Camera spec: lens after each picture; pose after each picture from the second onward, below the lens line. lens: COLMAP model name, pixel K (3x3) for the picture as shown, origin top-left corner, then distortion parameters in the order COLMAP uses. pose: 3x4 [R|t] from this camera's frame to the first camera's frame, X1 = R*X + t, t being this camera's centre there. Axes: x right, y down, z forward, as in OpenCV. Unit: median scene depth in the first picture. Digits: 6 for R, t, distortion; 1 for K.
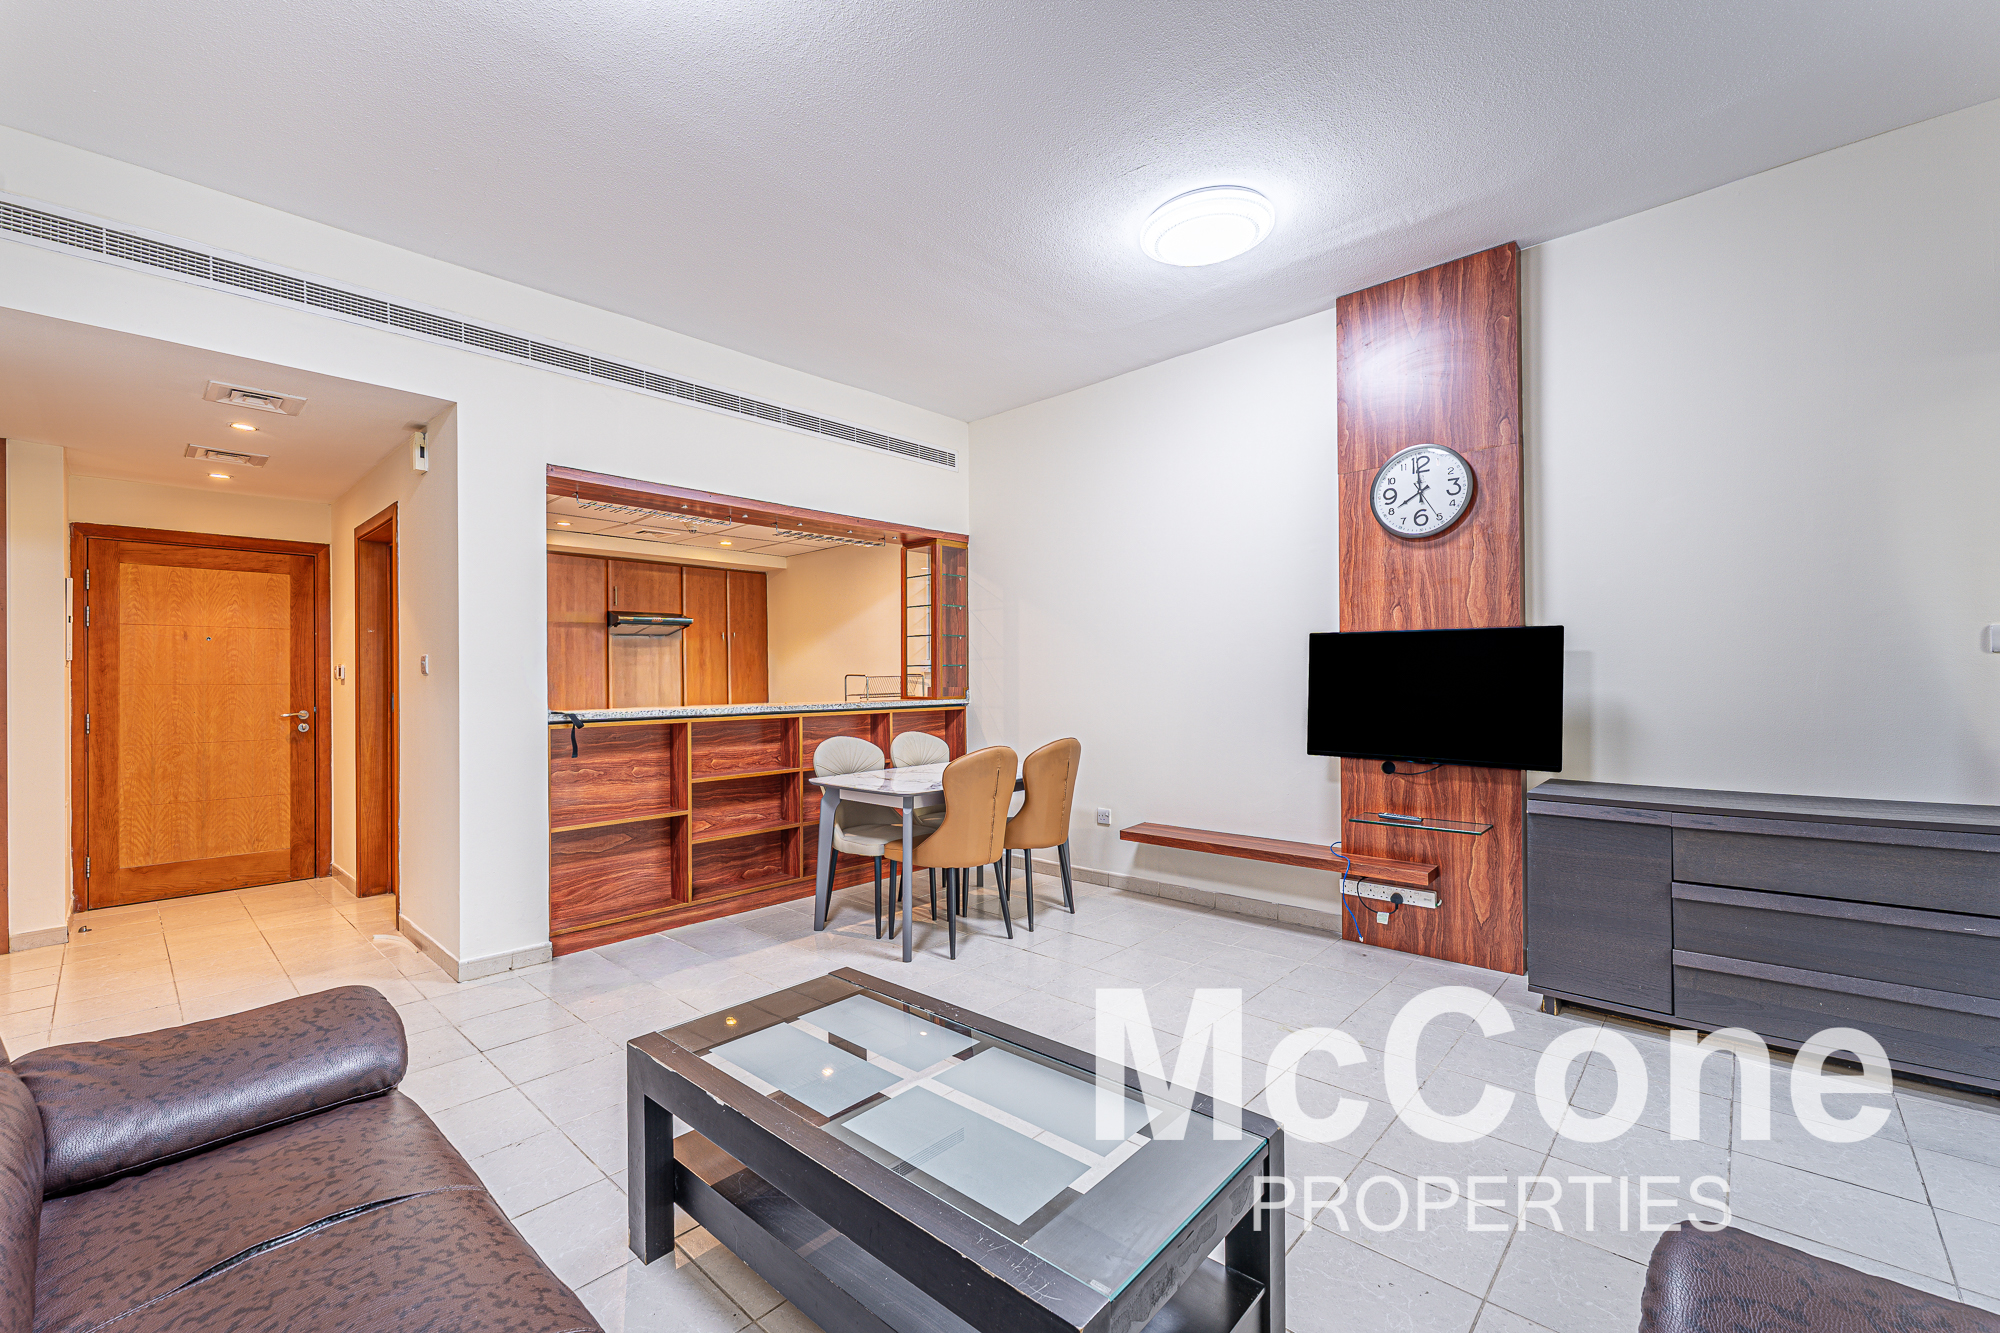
lens RADIAL K [[824.3, 0, 975.8], [0, 824.3, 679.3], [0, 0, 1]] dist [-0.000225, -0.000061]
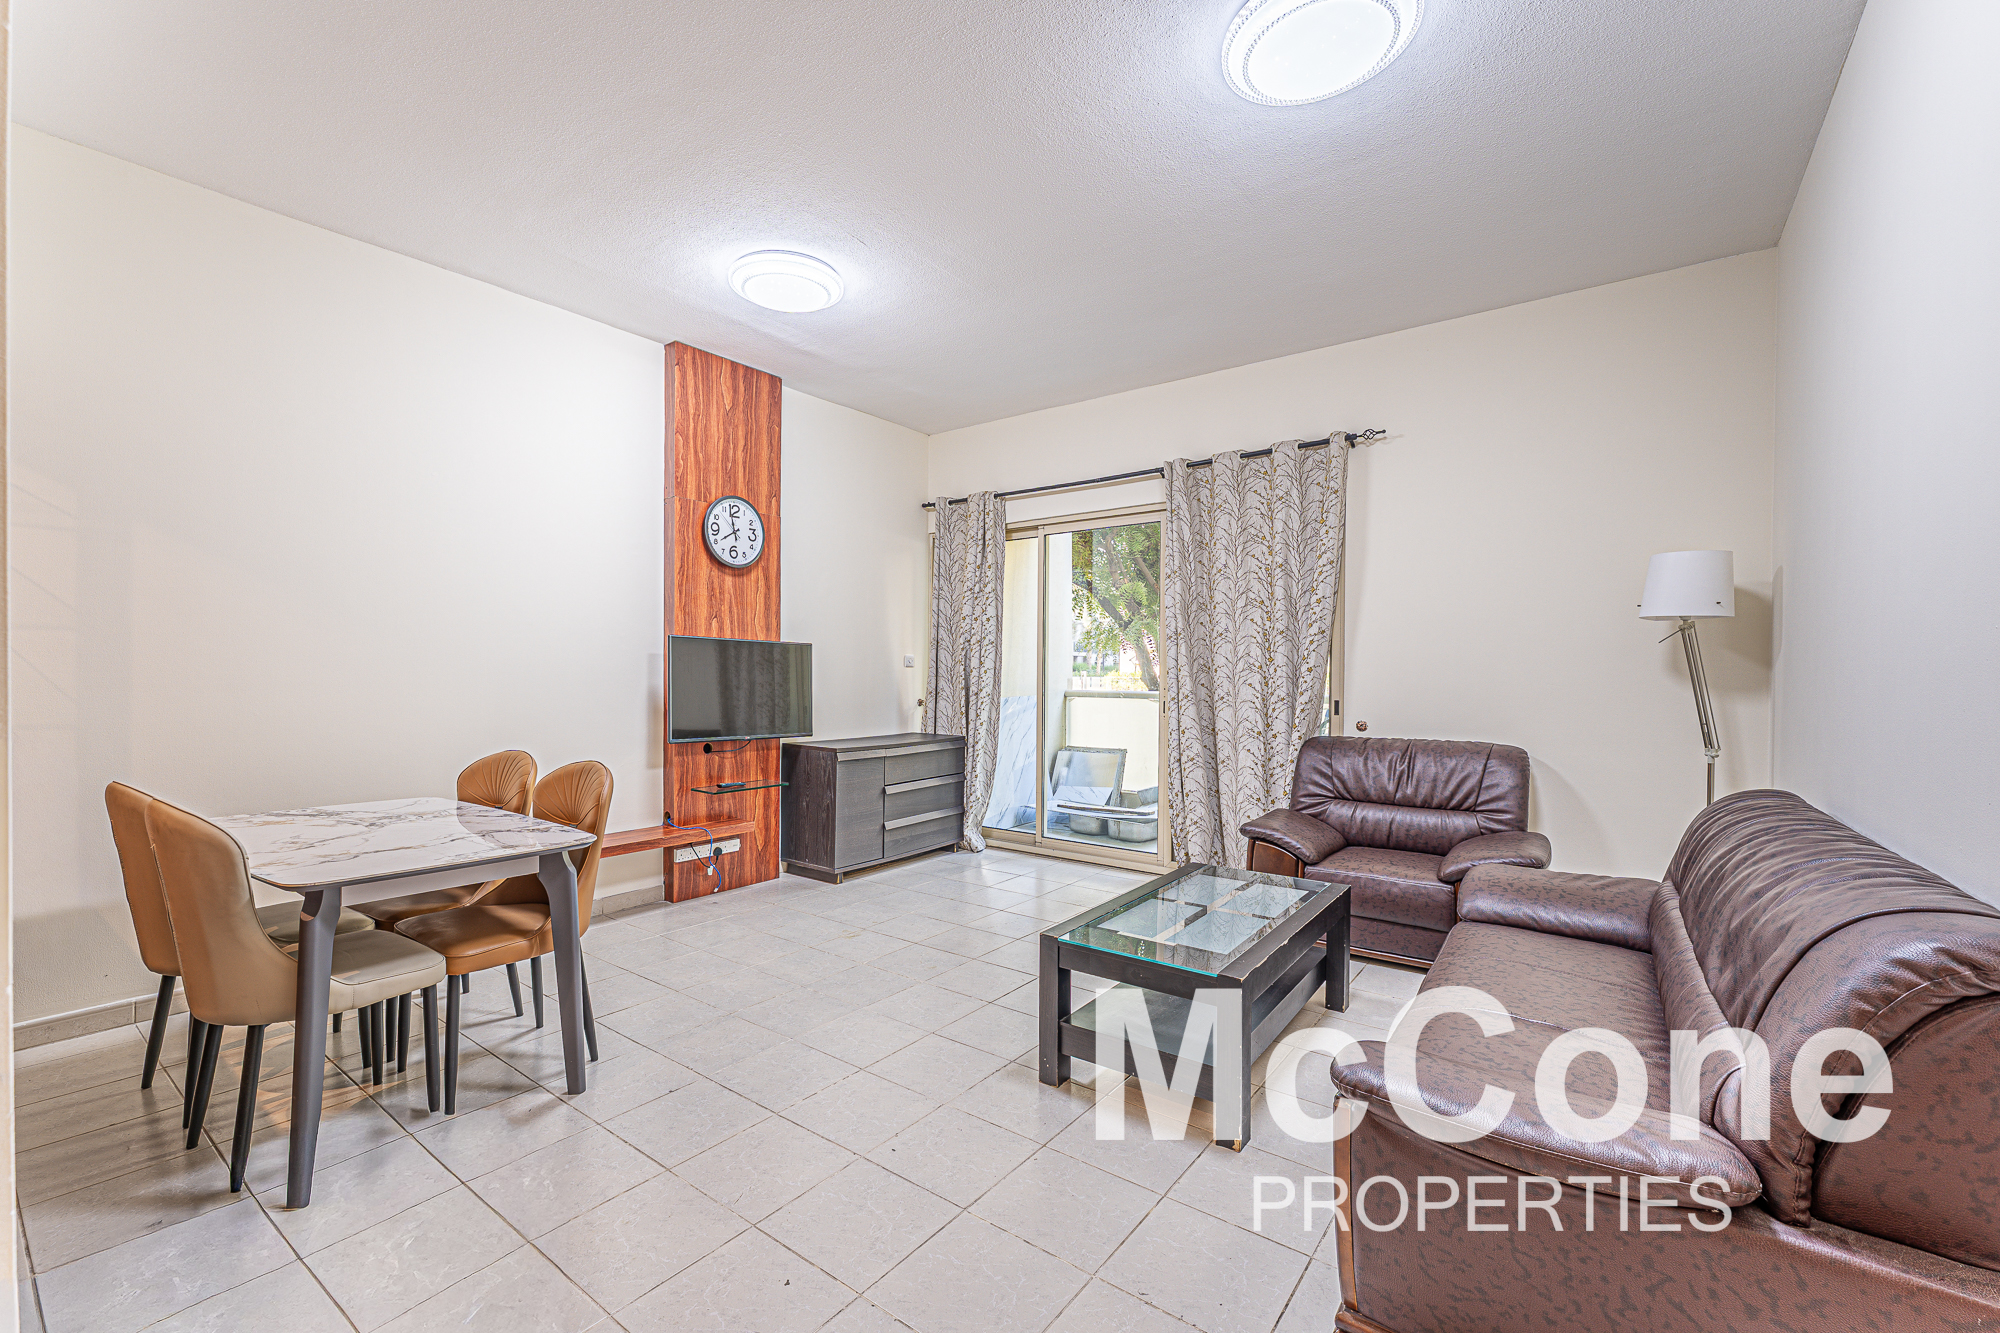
lens RADIAL K [[824.3, 0, 975.8], [0, 824.3, 679.3], [0, 0, 1]] dist [-0.000225, -0.000061]
pose [[-0.100425, 0.002020, 0.994943, -0.785859], [-0.005510, 0.999981, -0.002587, 0.005376], [-0.994929, -0.005741, -0.100412, 0.747850]]
